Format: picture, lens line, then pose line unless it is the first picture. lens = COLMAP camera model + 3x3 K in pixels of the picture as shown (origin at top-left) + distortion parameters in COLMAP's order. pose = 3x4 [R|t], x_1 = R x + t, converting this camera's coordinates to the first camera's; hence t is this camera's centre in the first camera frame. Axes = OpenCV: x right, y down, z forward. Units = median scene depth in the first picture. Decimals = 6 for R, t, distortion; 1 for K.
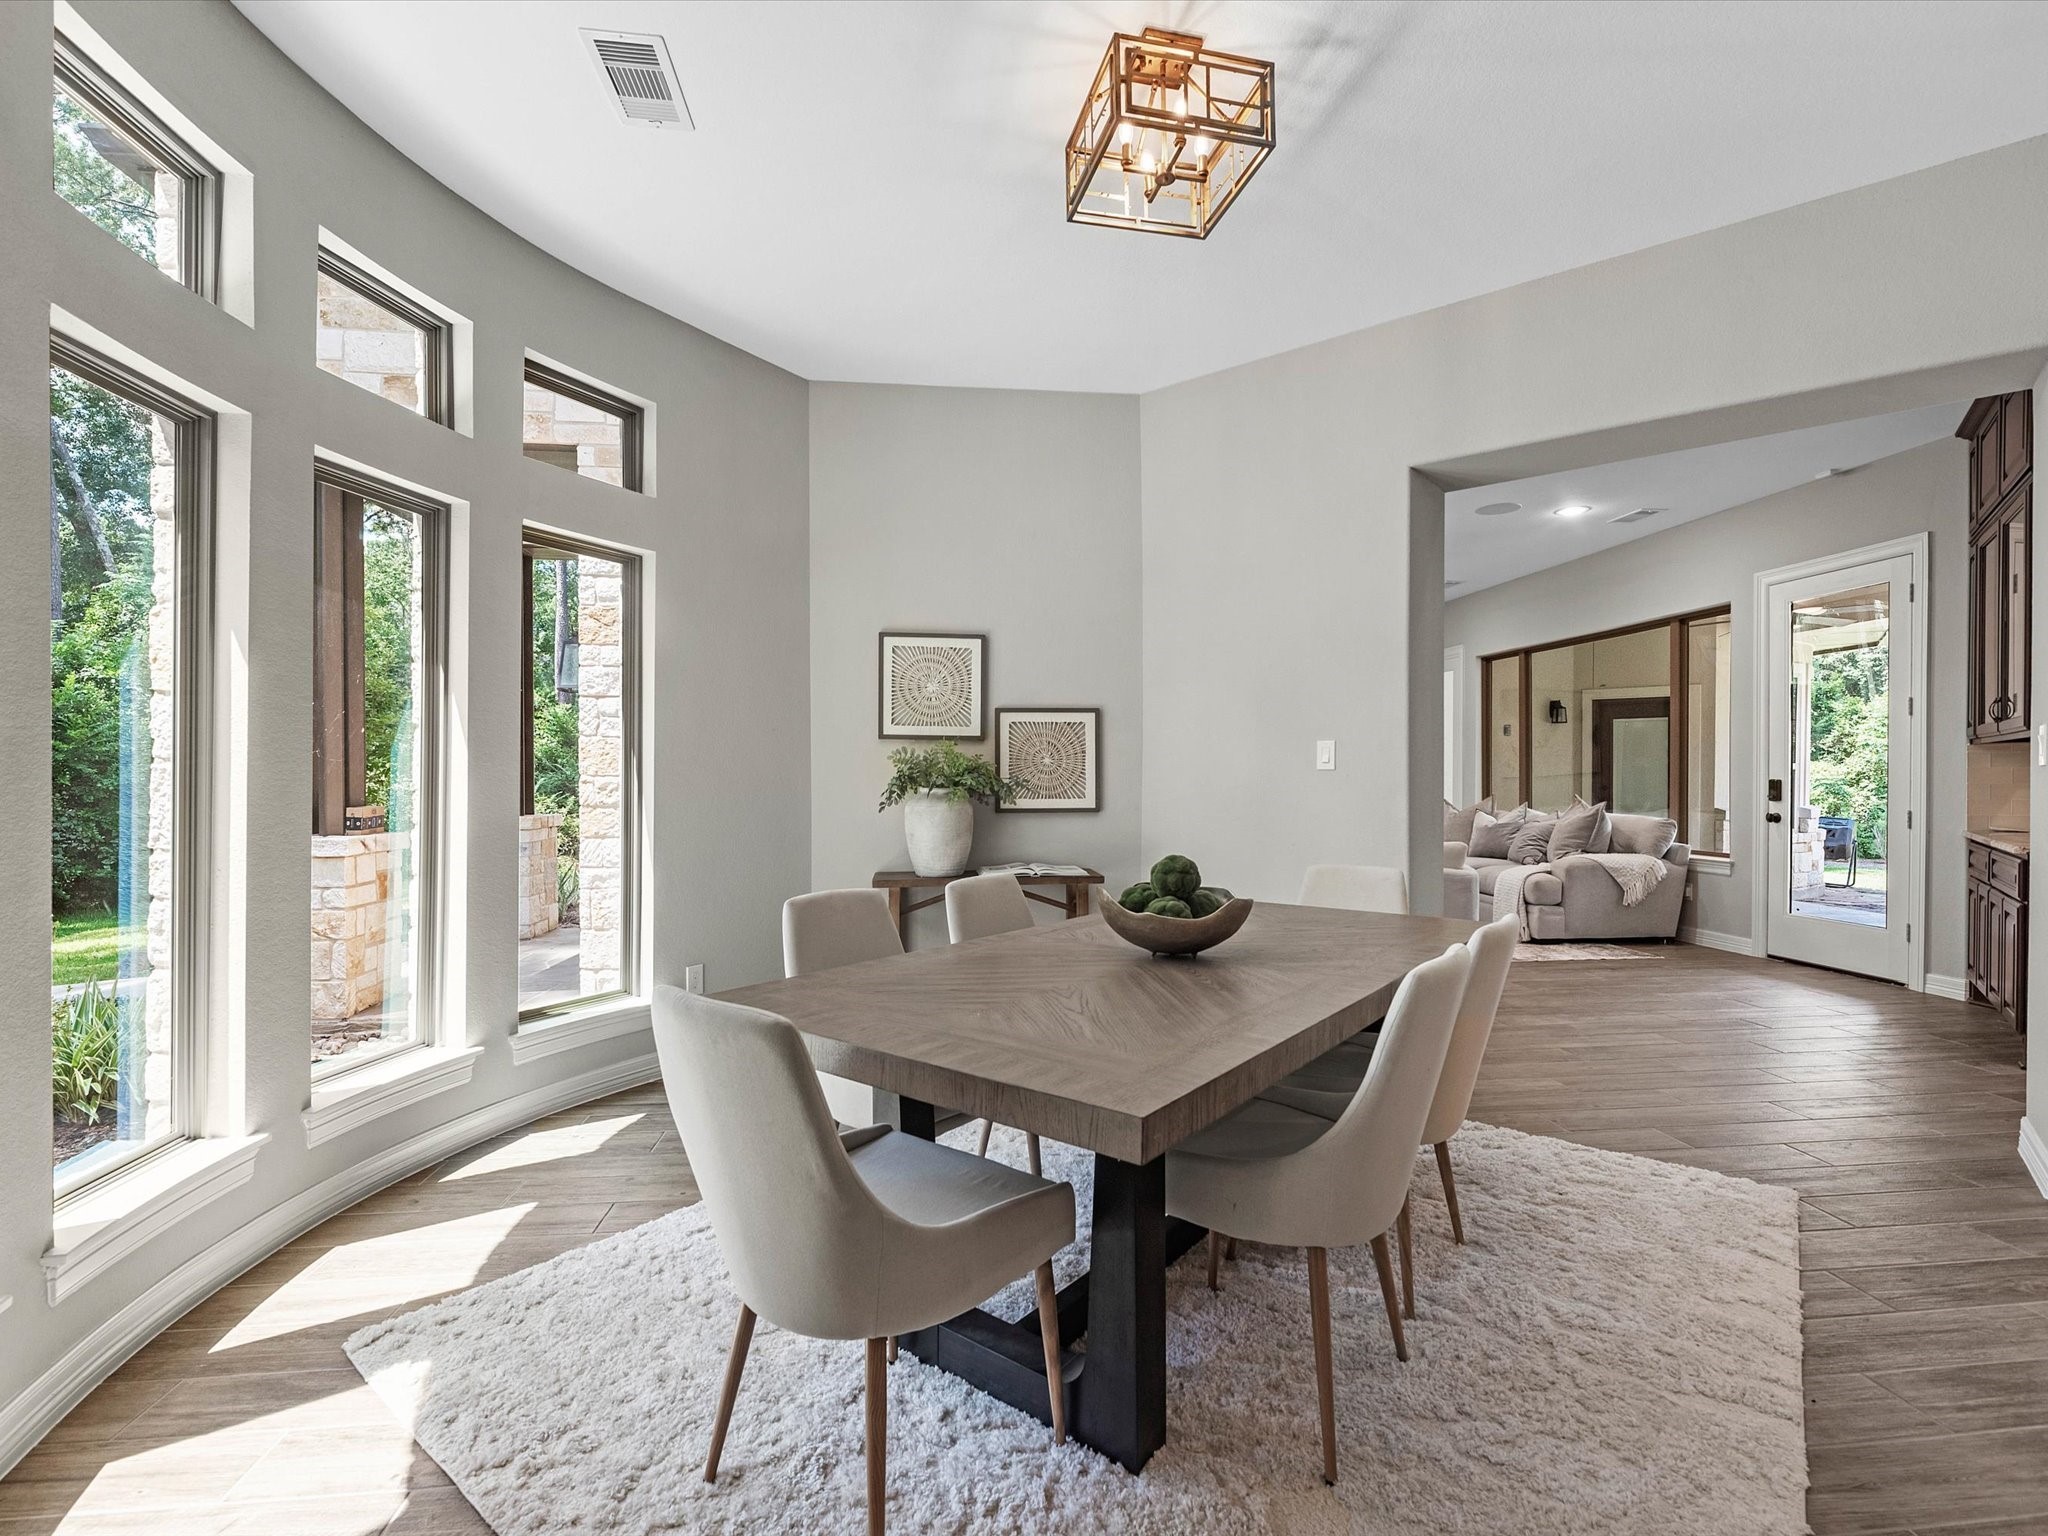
lens RADIAL K [[952.2, 0, 1027.5], [0, 952.2, 777.1], [0, 0, 1]] dist [-0.004504, -0.000107]
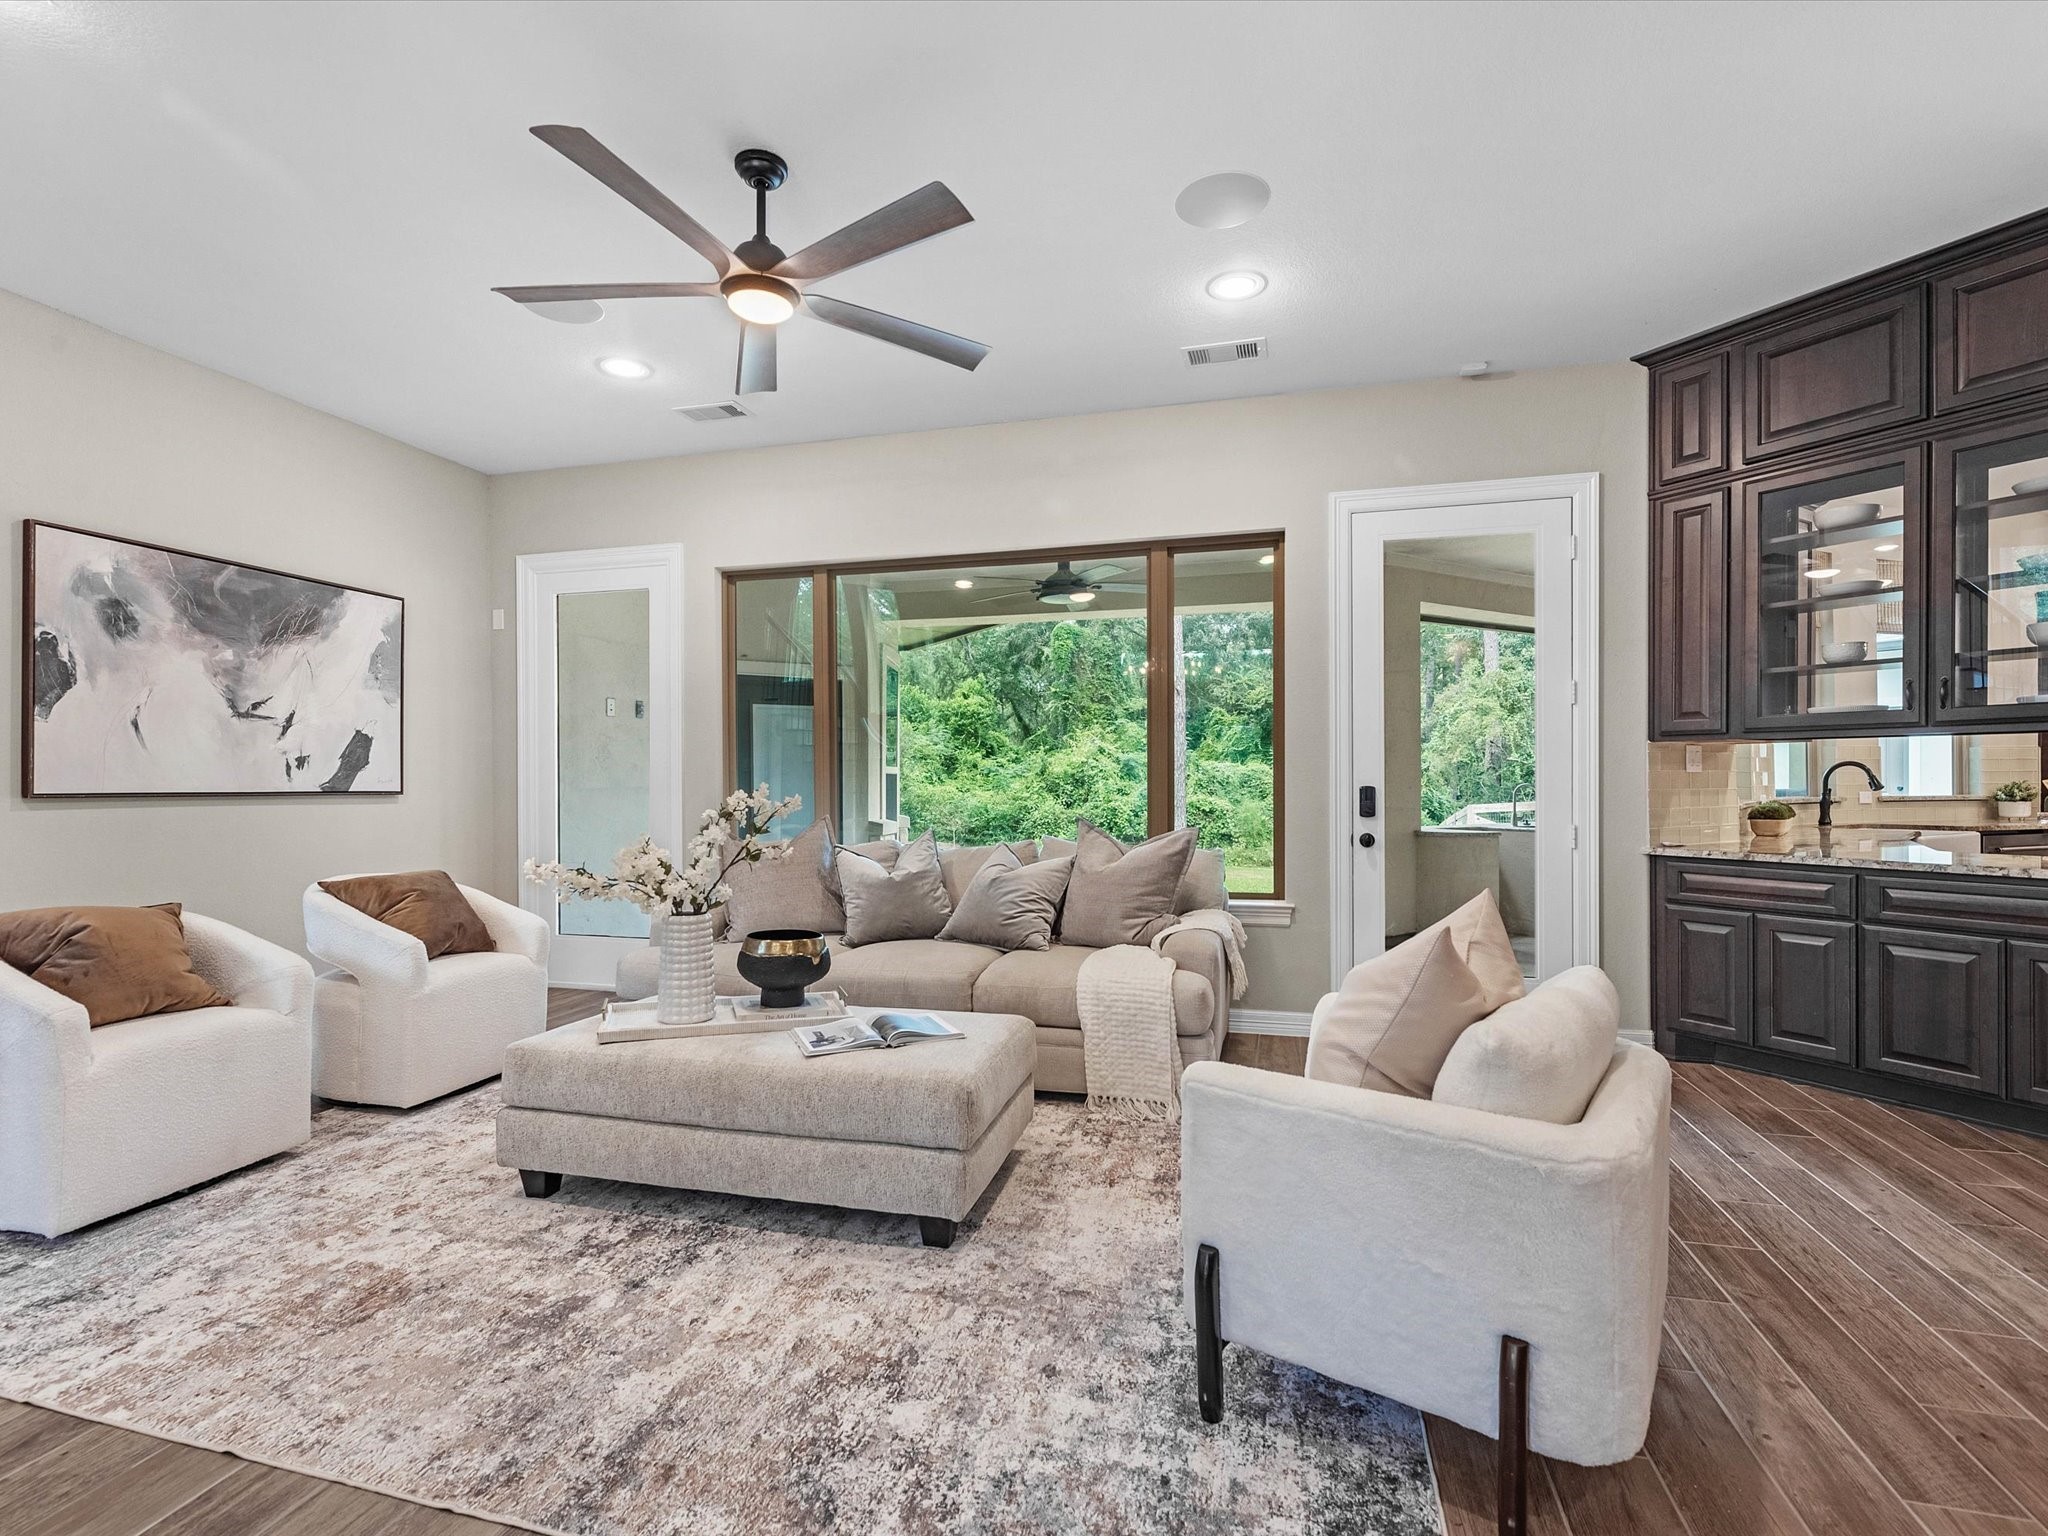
lens RADIAL K [[952.2, 0, 1031.6], [0, 952.2, 778.4], [0, 0, 1]] dist [-0.004504, -0.000107]
pose [[0.368949, 0.001207, 0.929449, 0.032987], [0.000785, 0.999998, -0.001610, -0.002601], [-0.929449, 0.001324, 0.368947, 0.956498]]
